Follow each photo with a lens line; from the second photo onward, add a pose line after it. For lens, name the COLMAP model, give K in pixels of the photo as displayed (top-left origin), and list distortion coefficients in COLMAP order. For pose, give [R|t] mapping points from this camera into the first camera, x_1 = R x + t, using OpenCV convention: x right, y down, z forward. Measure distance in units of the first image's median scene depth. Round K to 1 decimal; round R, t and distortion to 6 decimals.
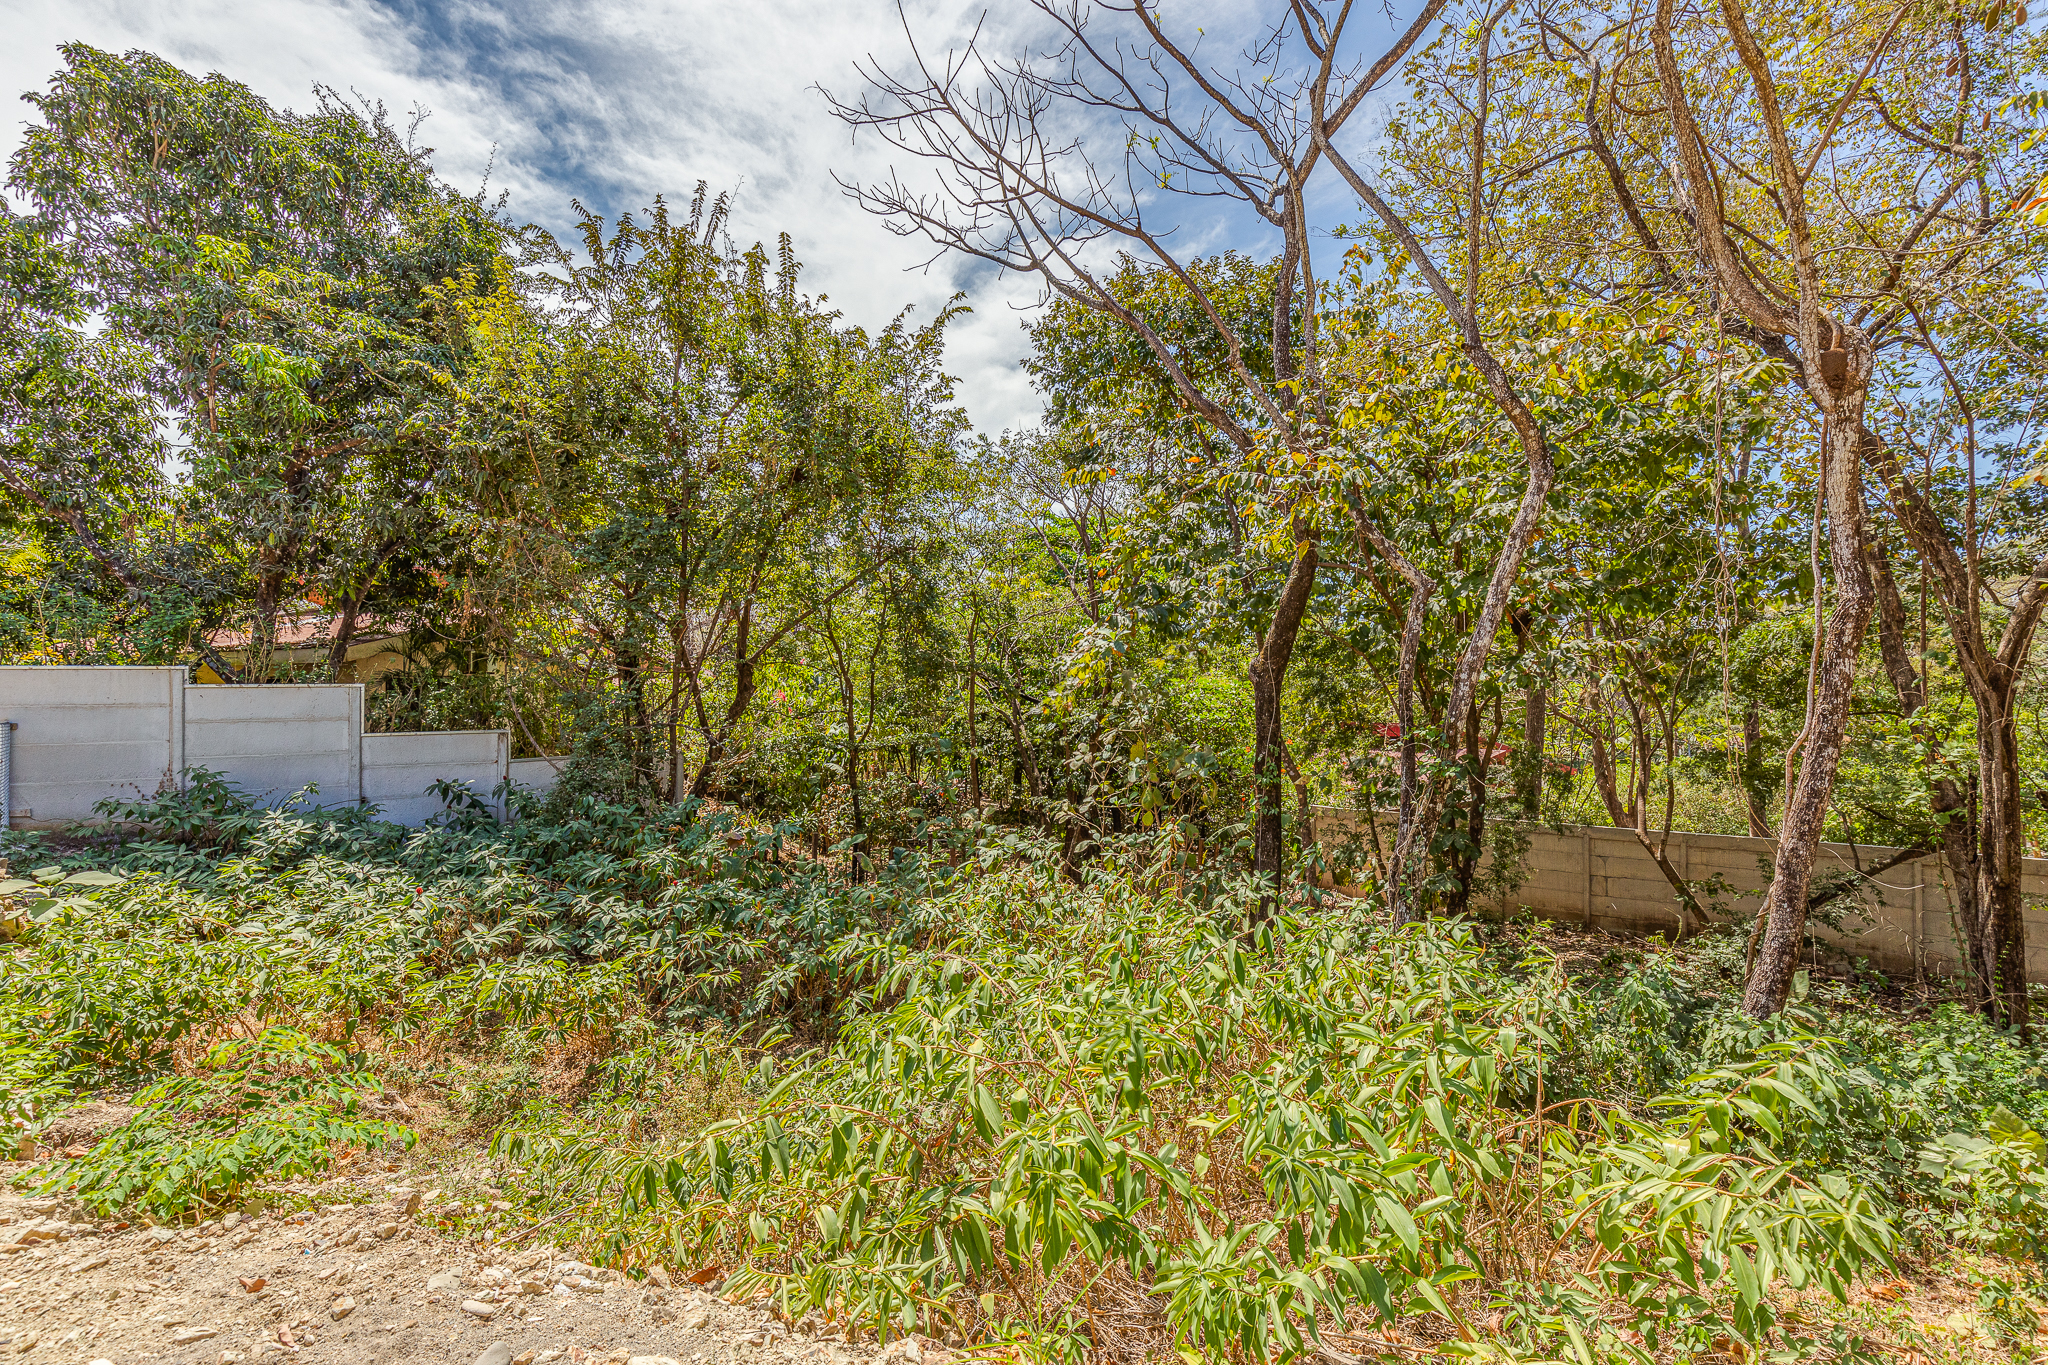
lens RADIAL K [[989.8, 0, 1024.0], [0, 989.8, 682.5], [0, 0, 1]] dist [-0.019305, -0.000045]
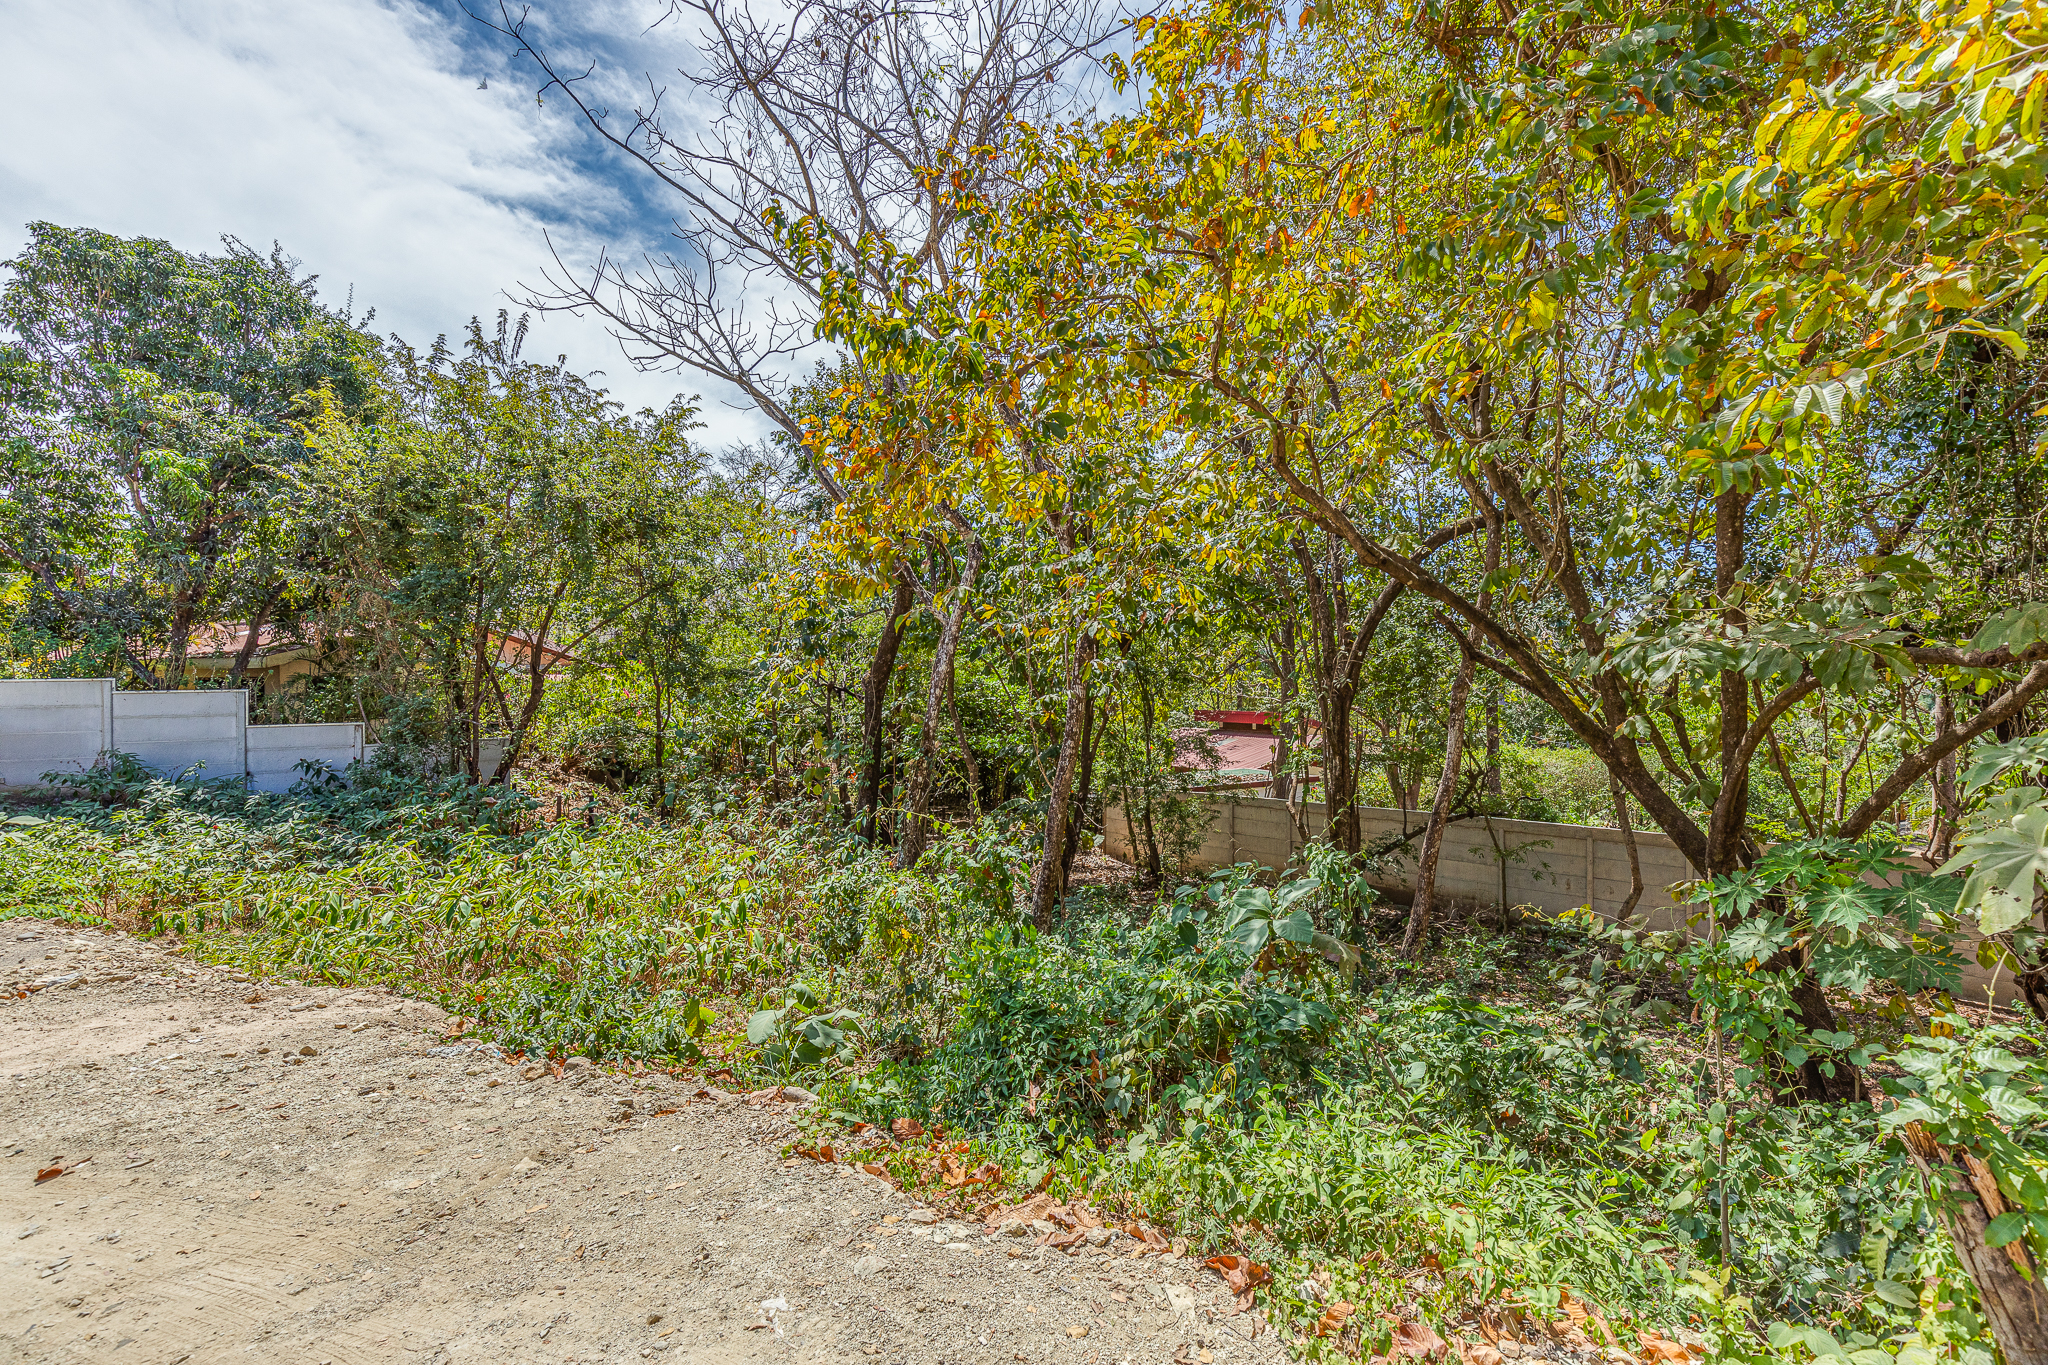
lens RADIAL K [[989.8, 0, 1024.0], [0, 989.8, 682.5], [0, 0, 1]] dist [-0.019305, -0.000045]
pose [[0.999309, 0.001563, -0.037142, 0.468659], [-0.001157, 0.999939, 0.010956, -0.025085], [0.037157, -0.010905, 0.999250, -0.329147]]
